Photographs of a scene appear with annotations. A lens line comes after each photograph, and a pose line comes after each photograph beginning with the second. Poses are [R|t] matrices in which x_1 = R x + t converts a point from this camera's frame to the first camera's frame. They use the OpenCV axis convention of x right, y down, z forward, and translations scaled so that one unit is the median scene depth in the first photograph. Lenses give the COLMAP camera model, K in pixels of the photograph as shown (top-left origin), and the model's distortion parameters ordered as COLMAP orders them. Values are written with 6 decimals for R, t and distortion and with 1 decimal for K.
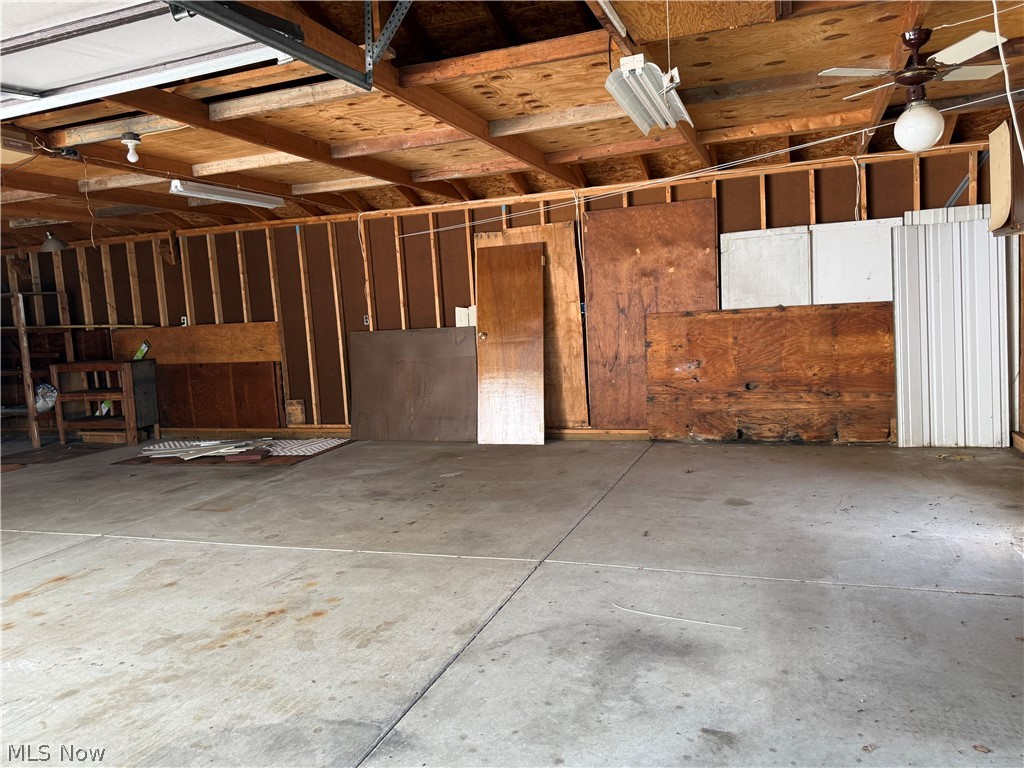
lens RADIAL K [[736.5, 0, 512.0], [0, 736.5, 384.0], [0, 0, 1]] dist [0.125511, -0.158226]
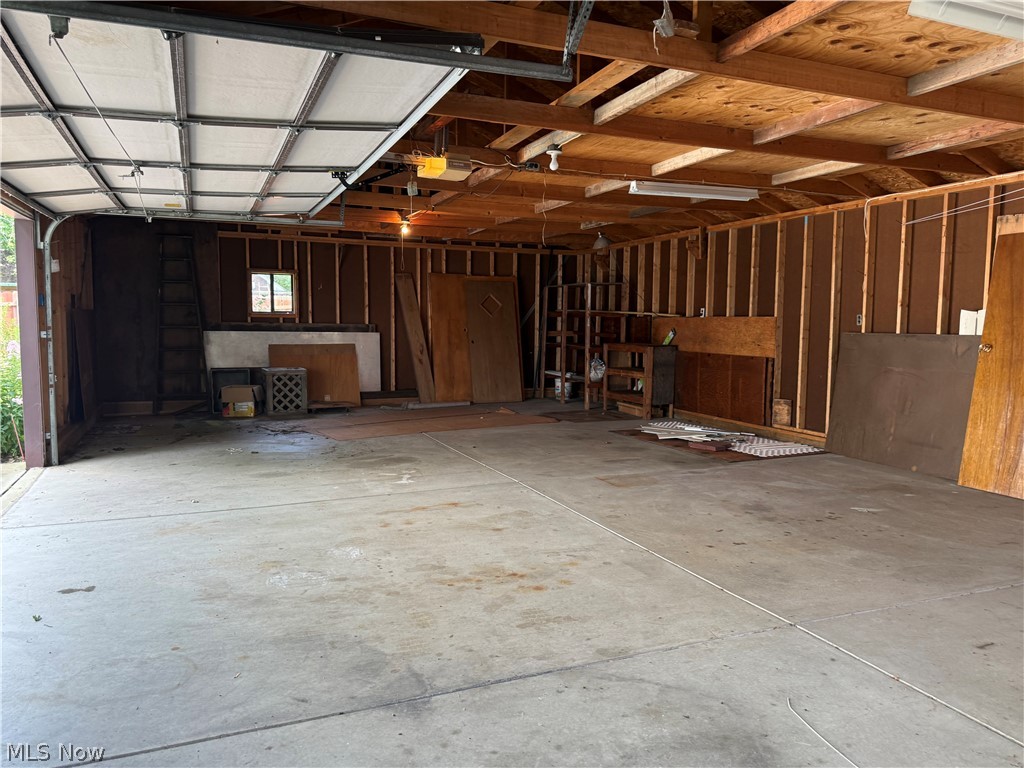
lens RADIAL K [[736.5, 0, 512.0], [0, 736.5, 384.0], [0, 0, 1]] dist [0.125511, -0.158226]
pose [[0.698766, 0.124432, -0.704445, 0.168526], [-0.119282, 0.991236, 0.056770, -0.013772], [0.705335, 0.044358, 0.707485, 0.088286]]
